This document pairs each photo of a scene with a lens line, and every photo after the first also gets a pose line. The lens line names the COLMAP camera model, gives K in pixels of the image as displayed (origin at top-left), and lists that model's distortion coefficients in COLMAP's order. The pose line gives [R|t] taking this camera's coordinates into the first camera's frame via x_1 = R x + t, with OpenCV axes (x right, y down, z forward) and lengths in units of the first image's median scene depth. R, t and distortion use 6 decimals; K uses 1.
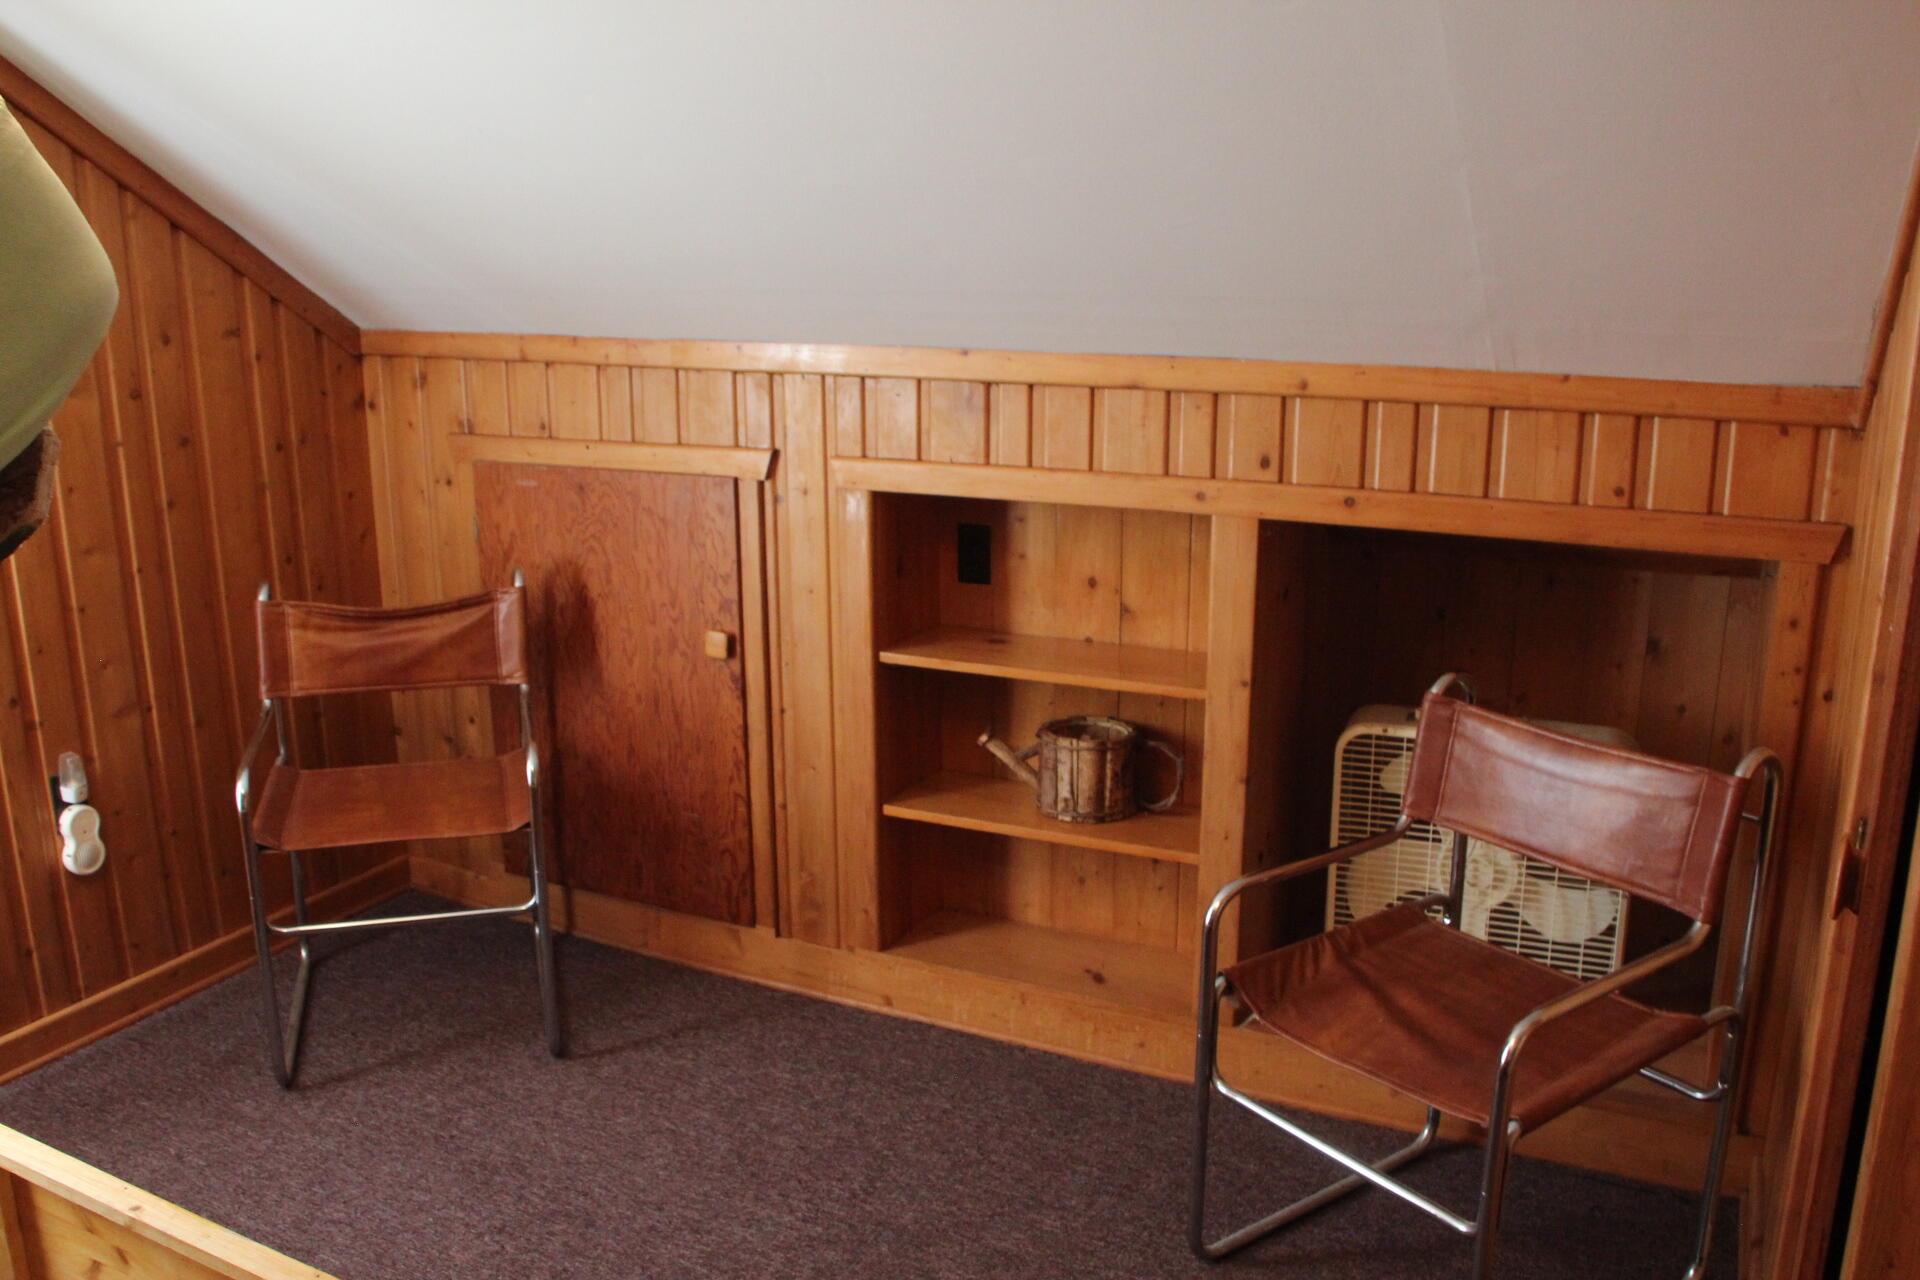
lens RADIAL K [[1597.2, 0, 958.6], [0, 1597.2, 634.9], [0, 0, 1]] dist [-0.089908, 0.006346]
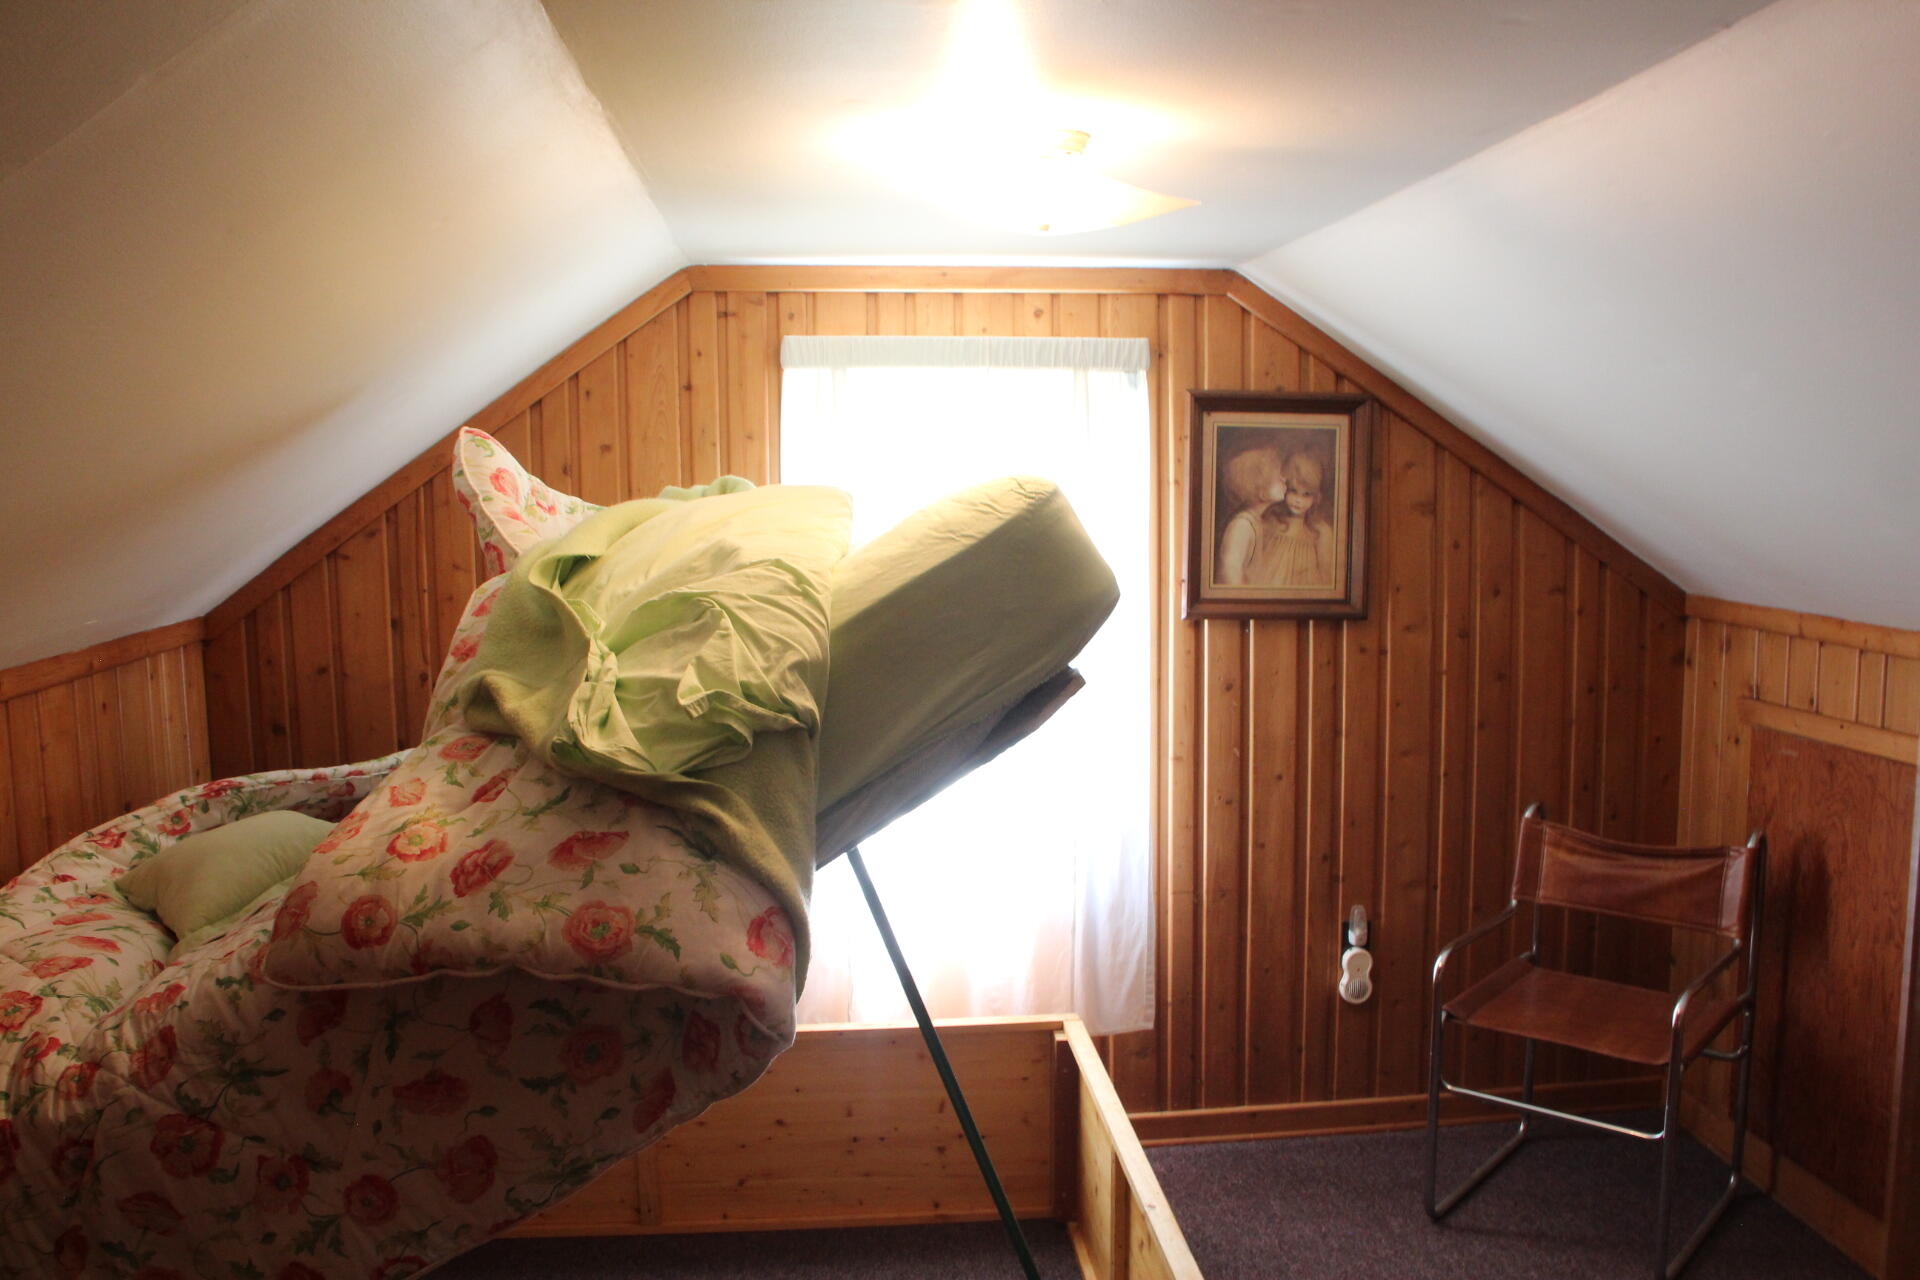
lens RADIAL K [[1597.2, 0, 959.6], [0, 1597.2, 645.1], [0, 0, 1]] dist [-0.089908, 0.006346]
pose [[0.558252, 0.089551, -0.824824, 0.271534], [-0.194748, 0.980526, -0.025353, -0.033582], [0.806491, 0.174786, 0.564821, -0.035783]]
